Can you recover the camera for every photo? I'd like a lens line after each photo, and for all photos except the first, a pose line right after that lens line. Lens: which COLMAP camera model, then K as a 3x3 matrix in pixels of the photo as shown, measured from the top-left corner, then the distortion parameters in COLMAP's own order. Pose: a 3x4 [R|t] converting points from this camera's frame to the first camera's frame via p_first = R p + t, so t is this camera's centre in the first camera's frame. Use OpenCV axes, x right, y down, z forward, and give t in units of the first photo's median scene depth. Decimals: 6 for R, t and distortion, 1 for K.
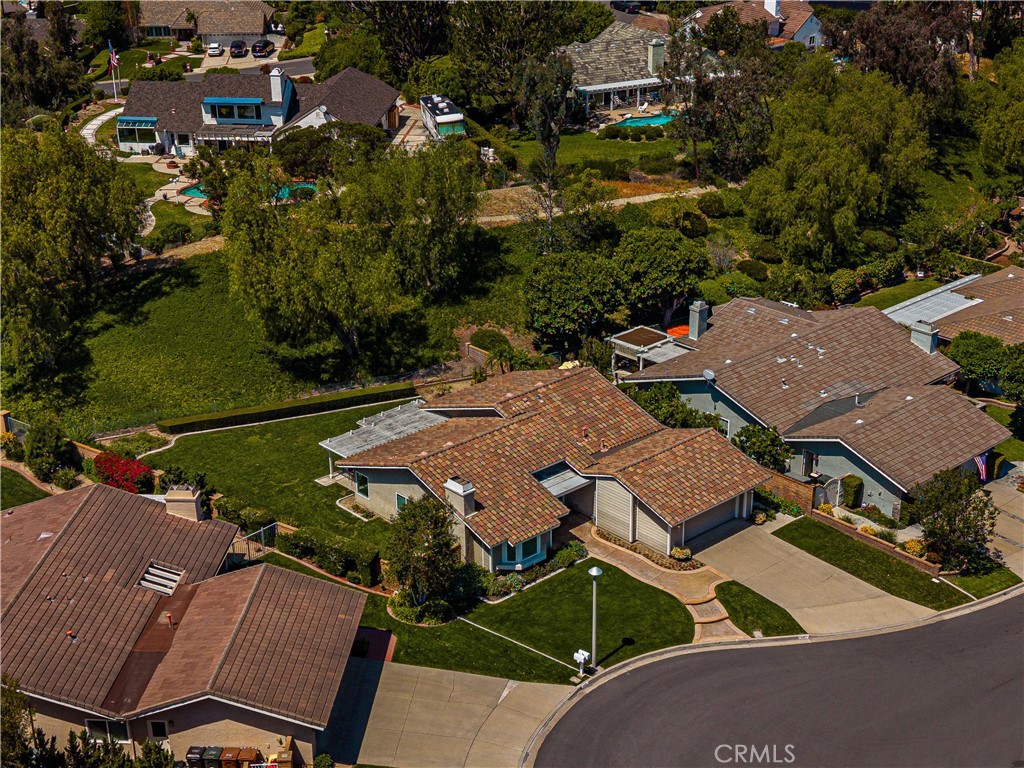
lens RADIAL K [[1523.1, 0, 520.5], [0, 1523.1, 384.4], [0, 0, 1]] dist [0.138321, 0.000000]
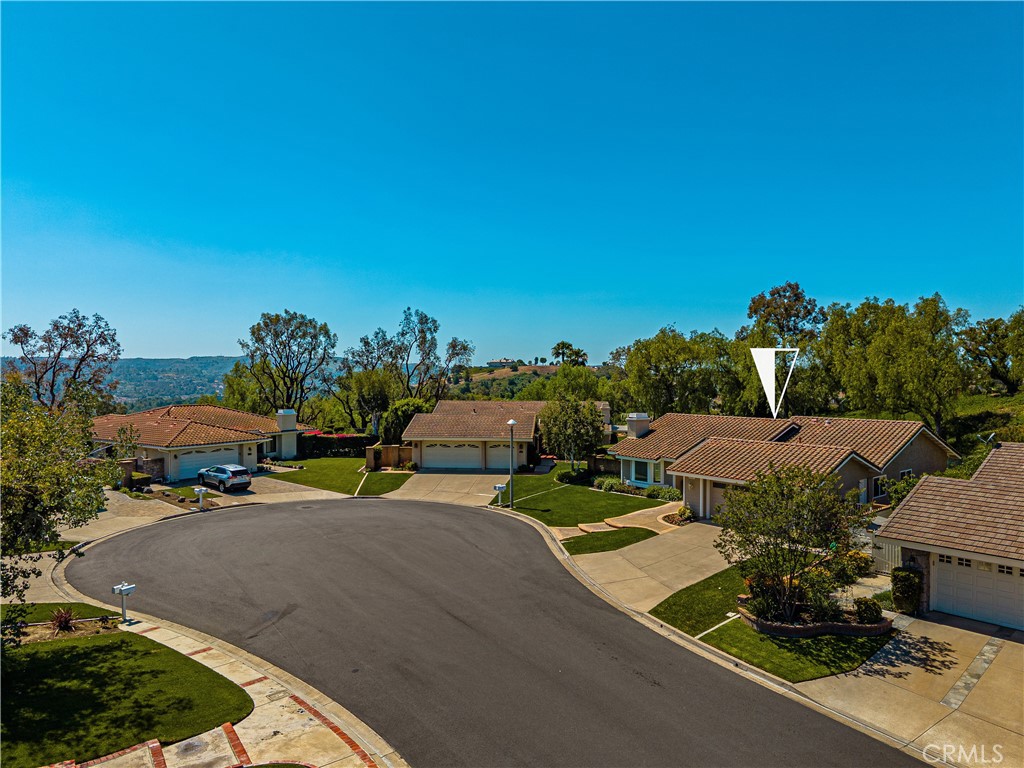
lens RADIAL K [[684.9, 0, 504.6], [0, 684.9, 369.1], [0, 0, 1]] dist [0.055030, -0.064766]
pose [[-0.020046, 0.015962, -0.999672, 0.473380], [-0.391394, 0.919947, 0.022537, 0.051641], [0.920005, 0.391718, -0.012194, 0.729874]]
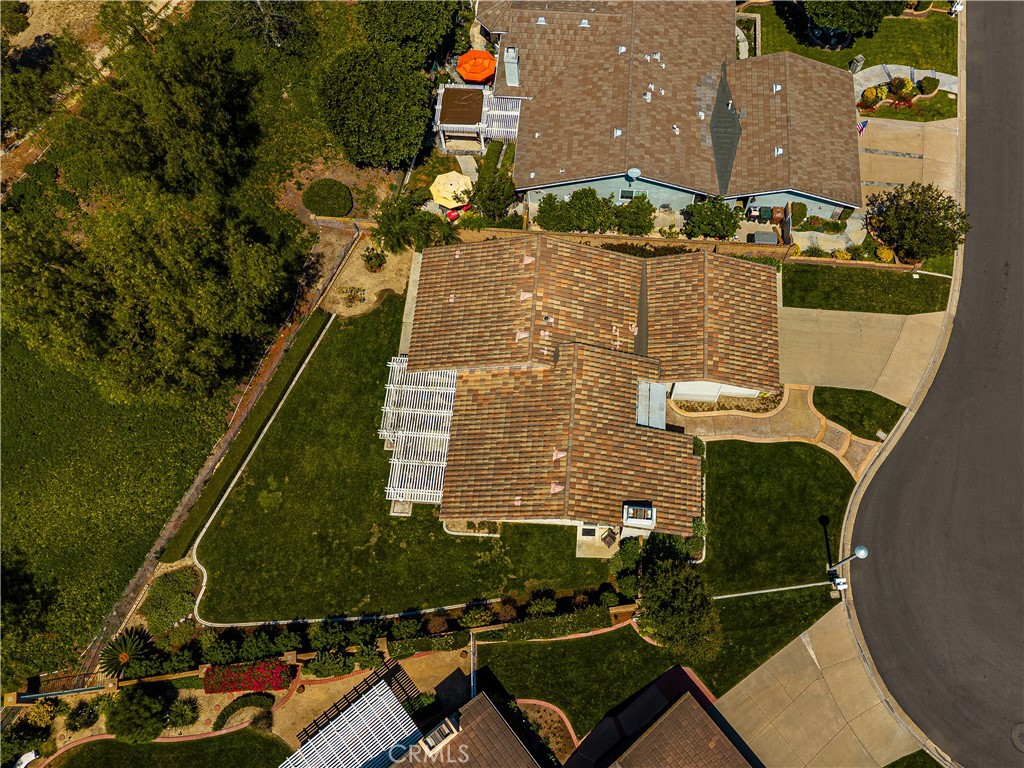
lens RADIAL K [[776.6, 0, 522.5], [0, 776.6, 380.1], [0, 0, 1]] dist [0.030232, -0.018663]
pose [[0.721867, -0.648607, 0.241280, -0.130532], [0.272796, 0.587125, 0.762146, -0.316244], [-0.635995, -0.484348, 0.600764, 0.658132]]
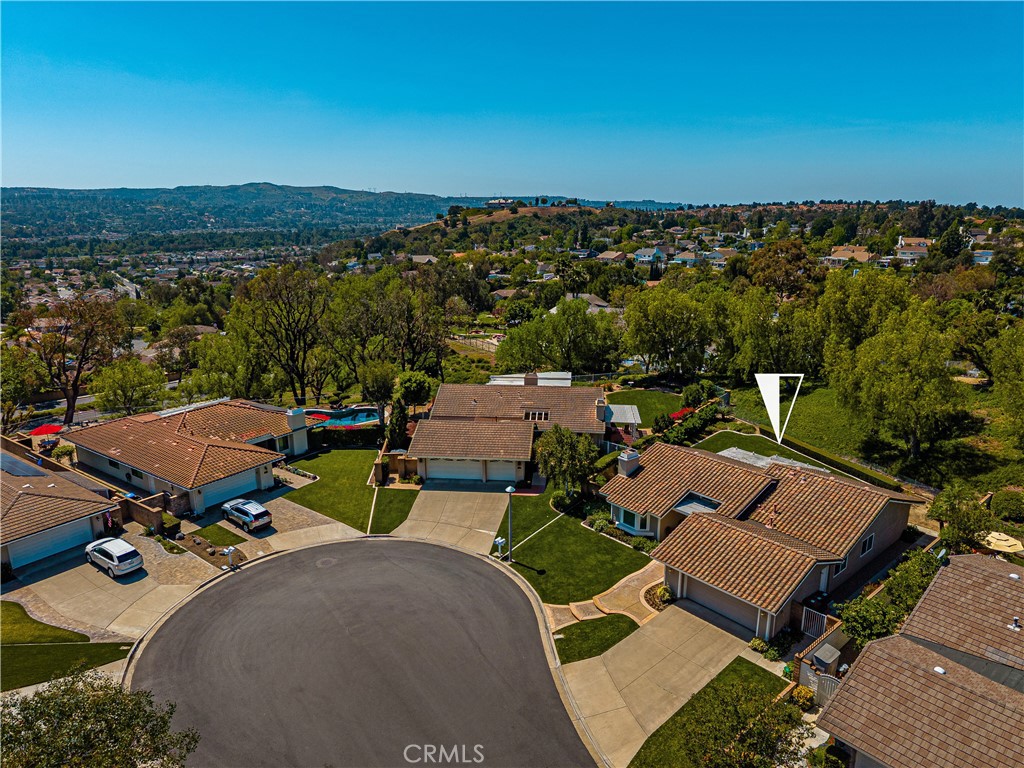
lens RADIAL K [[684.9, 0, 507.5], [0, 684.9, 370.4], [0, 0, 1]] dist [0.055030, -0.064766]
pose [[-0.014462, 0.253502, -0.967227, 0.473769], [-0.392805, 0.888118, 0.238641, -0.094625], [0.919508, 0.383383, 0.086733, 0.667176]]
